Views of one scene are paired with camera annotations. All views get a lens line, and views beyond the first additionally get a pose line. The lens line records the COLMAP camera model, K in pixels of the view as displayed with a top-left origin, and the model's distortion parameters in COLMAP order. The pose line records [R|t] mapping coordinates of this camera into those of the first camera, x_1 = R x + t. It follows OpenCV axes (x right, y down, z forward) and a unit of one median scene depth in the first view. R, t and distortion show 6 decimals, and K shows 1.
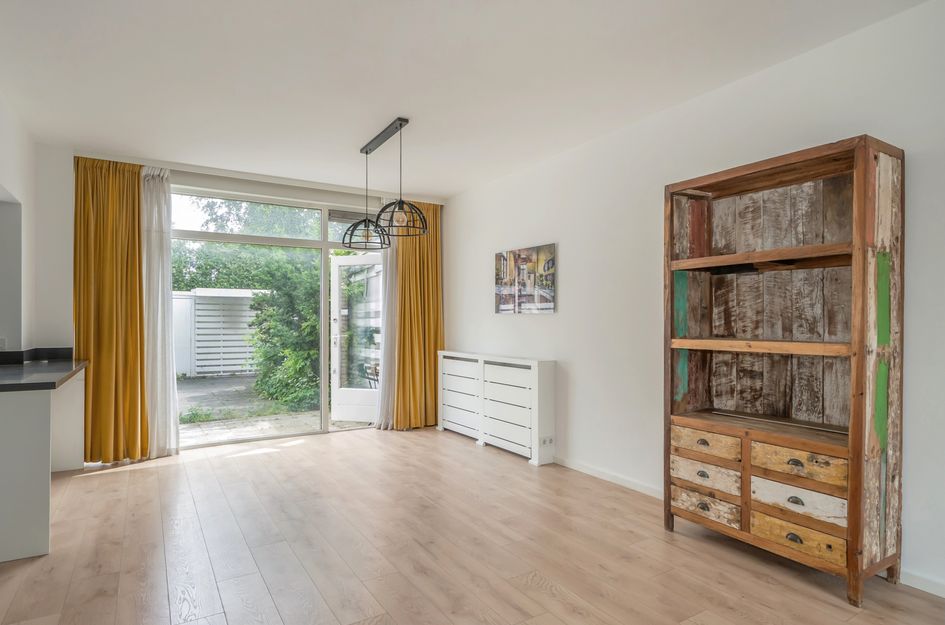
lens RADIAL K [[525.9, 0, 468.7], [0, 525.9, 327.5], [0, 0, 1]] dist [-0.008101, -0.000991]
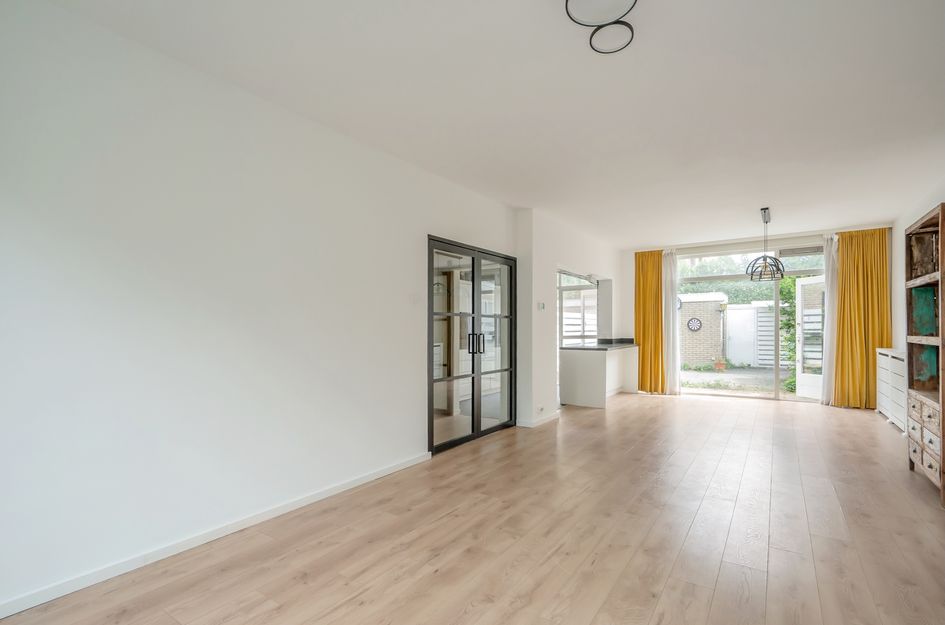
lens RADIAL K [[434.8, 0, 472.0], [0, 434.8, 320.6], [0, 0, 1]] dist [-0.001531, 0.000379]
pose [[0.399075, -0.020664, -0.916685, 0.846845], [-0.001907, 0.999725, -0.023366, 0.008427], [0.916916, 0.011073, 0.398926, -0.476498]]
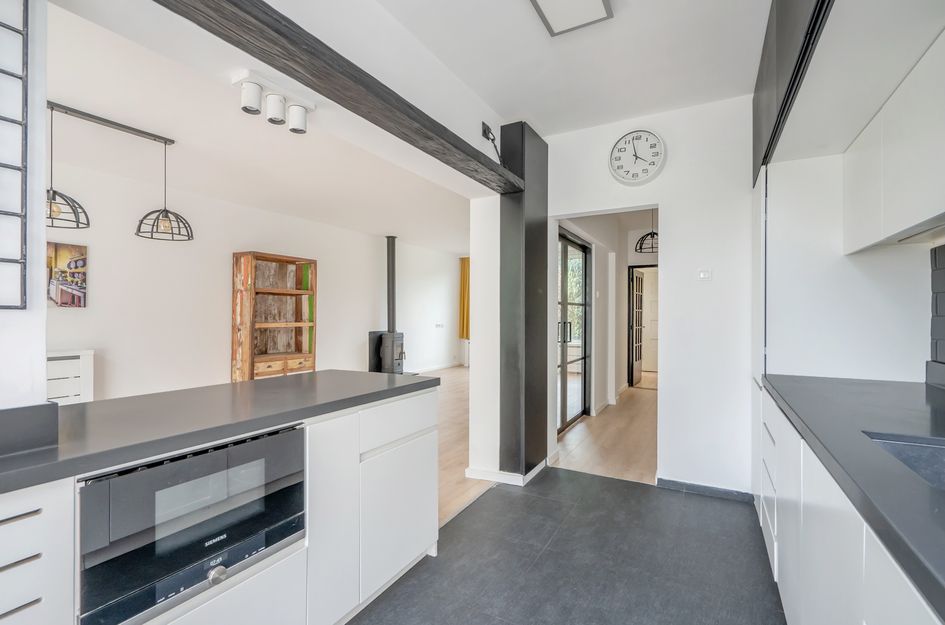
lens RADIAL K [[434.8, 0, 471.9], [0, 434.8, 316.1], [0, 0, 1]] dist [-0.001531, 0.000379]
pose [[-0.494552, -0.005008, 0.869133, -1.054967], [0.005242, 0.999948, 0.008744, -0.012518], [-0.869132, 0.008880, -0.494500, 0.730662]]
